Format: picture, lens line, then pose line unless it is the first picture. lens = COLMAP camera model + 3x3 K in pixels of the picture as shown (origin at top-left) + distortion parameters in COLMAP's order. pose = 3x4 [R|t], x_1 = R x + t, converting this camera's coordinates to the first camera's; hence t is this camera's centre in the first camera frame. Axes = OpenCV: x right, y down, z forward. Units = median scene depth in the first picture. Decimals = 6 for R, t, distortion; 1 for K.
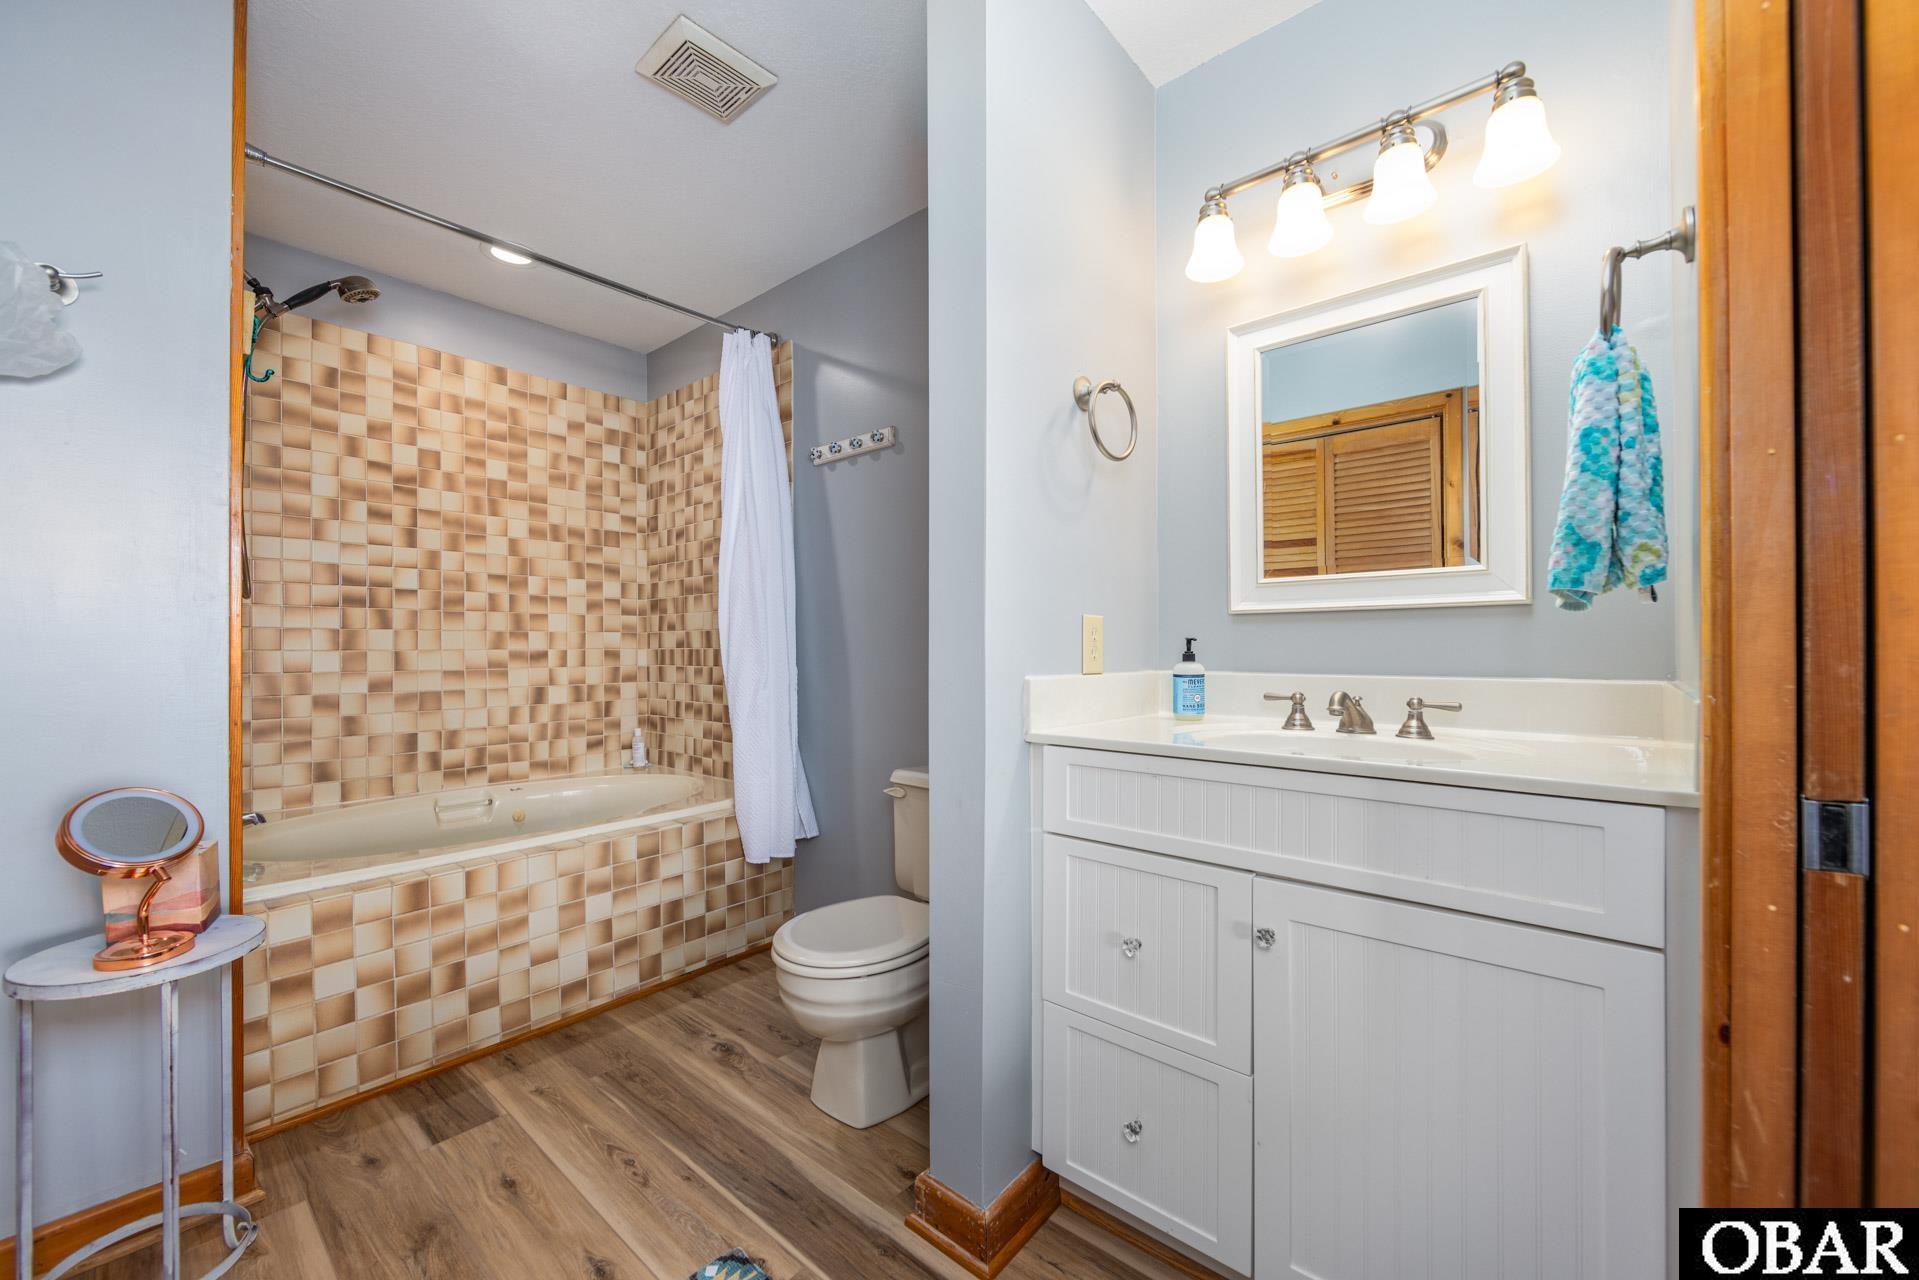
lens RADIAL K [[760.0, 0, 958.5], [0, 760.0, 646.3], [0, 0, 1]] dist [0.004454, 0.000317]
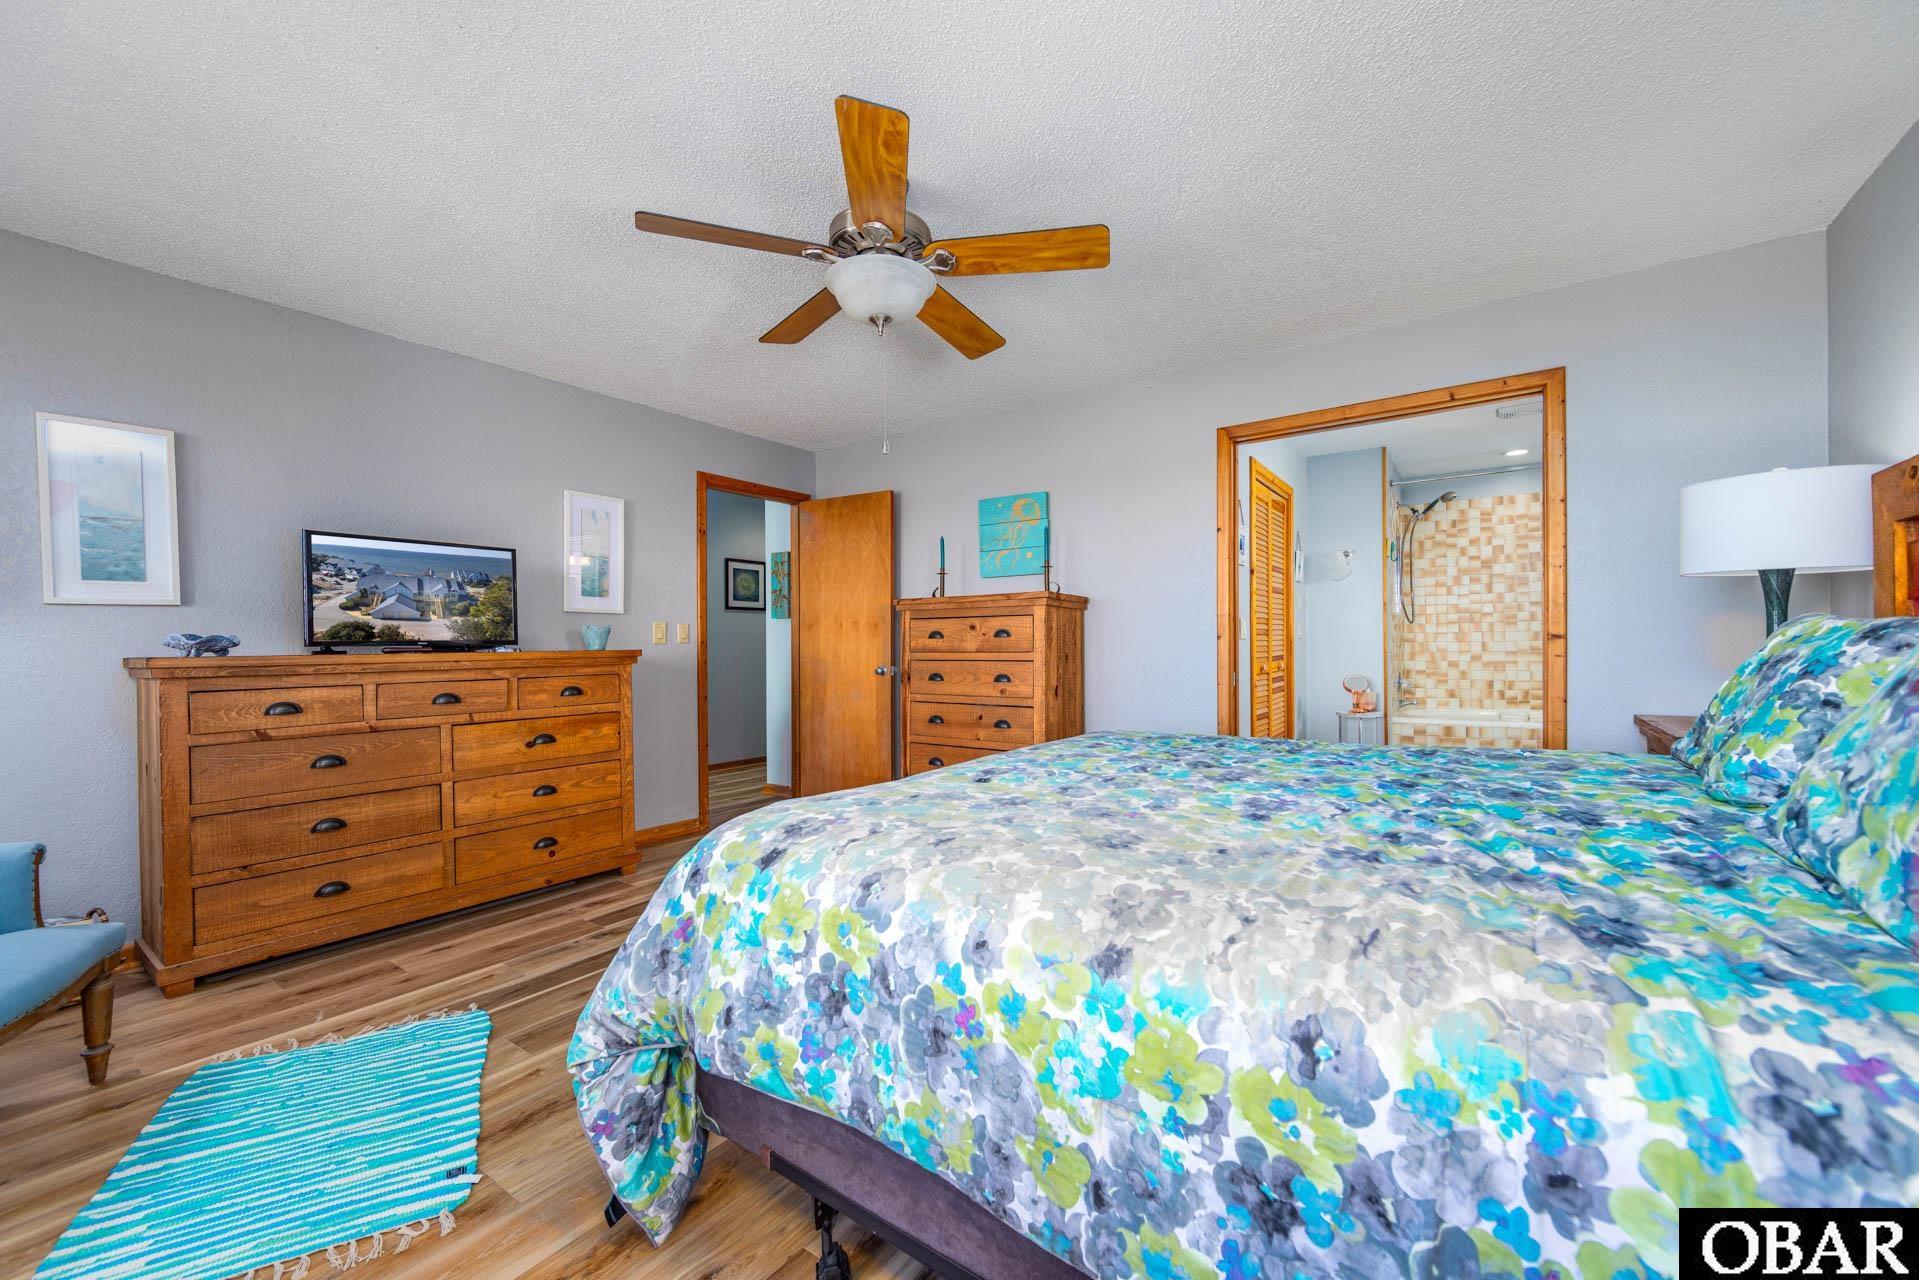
lens RADIAL K [[757.6, 0, 960.1], [0, 757.6, 642.9], [0, 0, 1]] dist [-0.005986, 0.000906]
pose [[0.111996, 0.000661, -0.993708, 1.226299], [0.013861, 0.999901, 0.002227, -0.016298], [0.993612, -0.014023, 0.111976, -0.715451]]
